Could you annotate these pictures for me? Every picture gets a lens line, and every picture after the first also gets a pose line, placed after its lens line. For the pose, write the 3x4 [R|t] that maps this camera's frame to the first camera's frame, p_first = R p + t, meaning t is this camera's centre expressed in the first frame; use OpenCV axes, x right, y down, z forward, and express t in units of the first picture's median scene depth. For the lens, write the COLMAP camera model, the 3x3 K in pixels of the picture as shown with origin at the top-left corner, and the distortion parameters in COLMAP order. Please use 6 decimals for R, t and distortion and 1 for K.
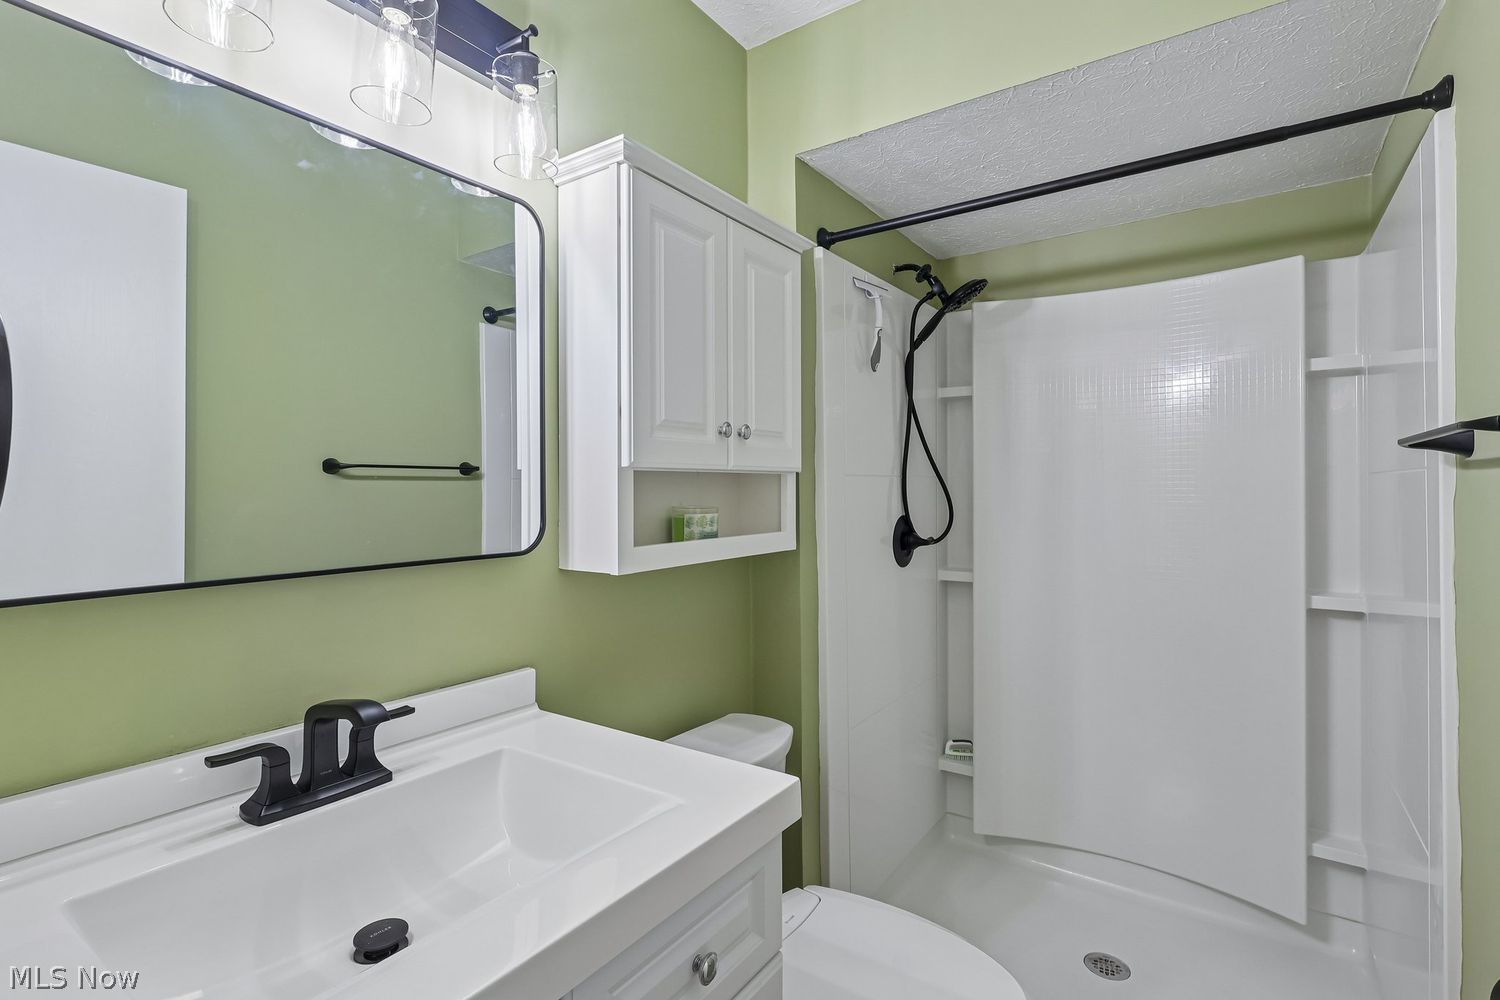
lens RADIAL K [[696.1, 0, 750.0], [0, 696.1, 500.0], [0, 0, 1]] dist [-0.001542, -0.000311]
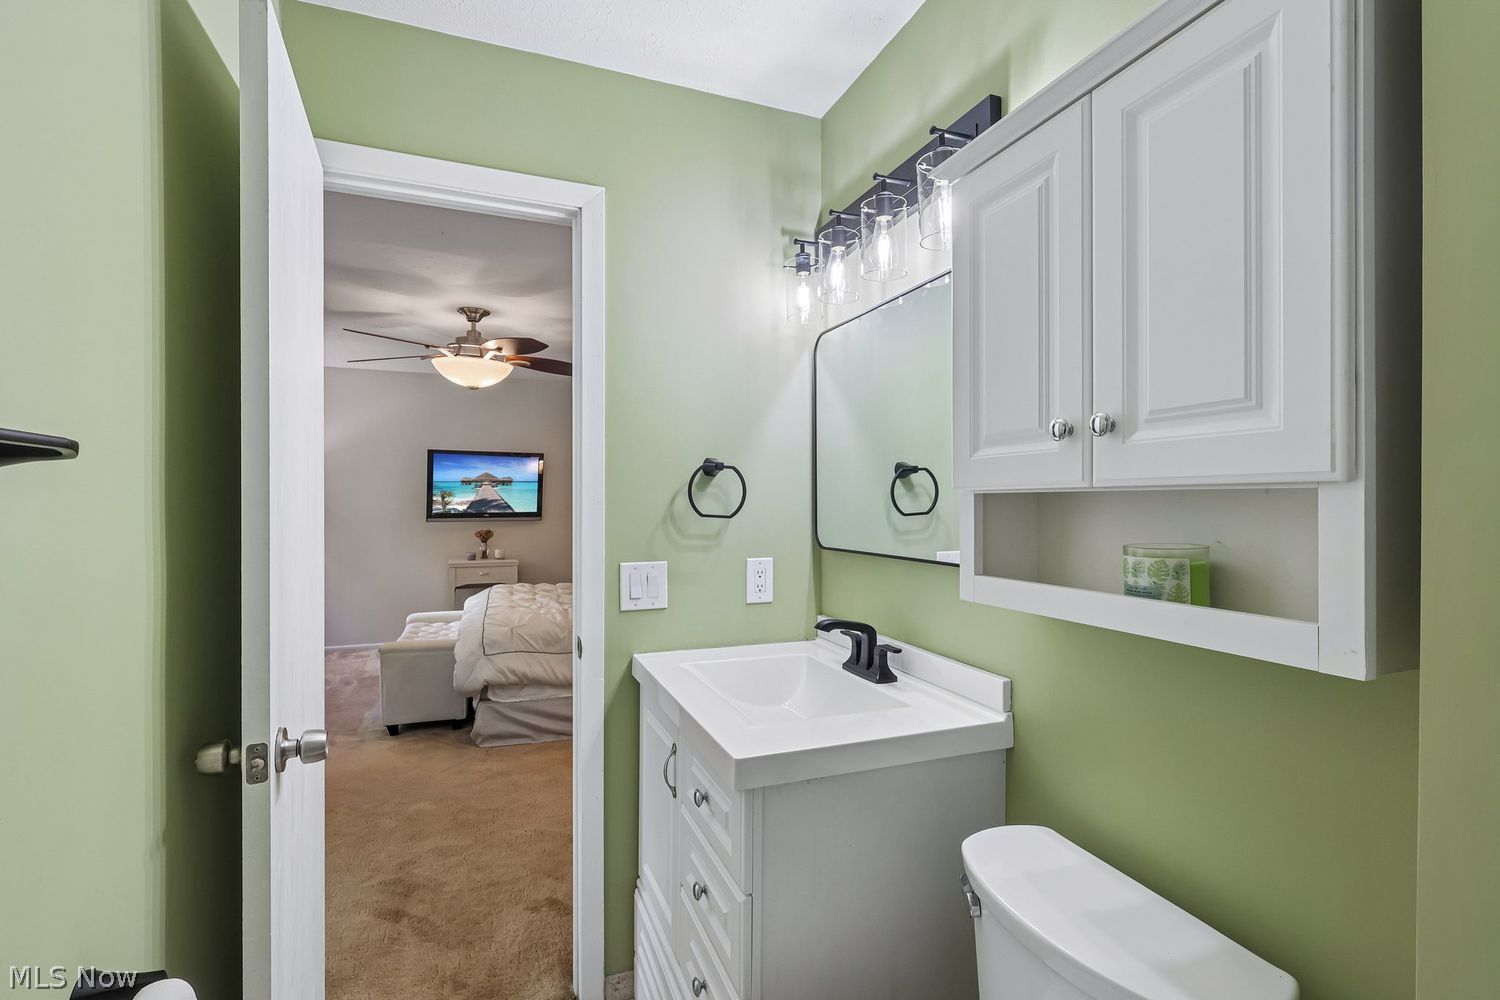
lens RADIAL K [[696.1, 0, 750.0], [0, 696.1, 500.0], [0, 0, 1]] dist [-0.001542, -0.000311]
pose [[-0.556283, 0.007049, -0.830963, 0.652156], [-0.011477, 0.999803, 0.016164, -0.036794], [0.830913, 0.018529, -0.556093, 1.062287]]
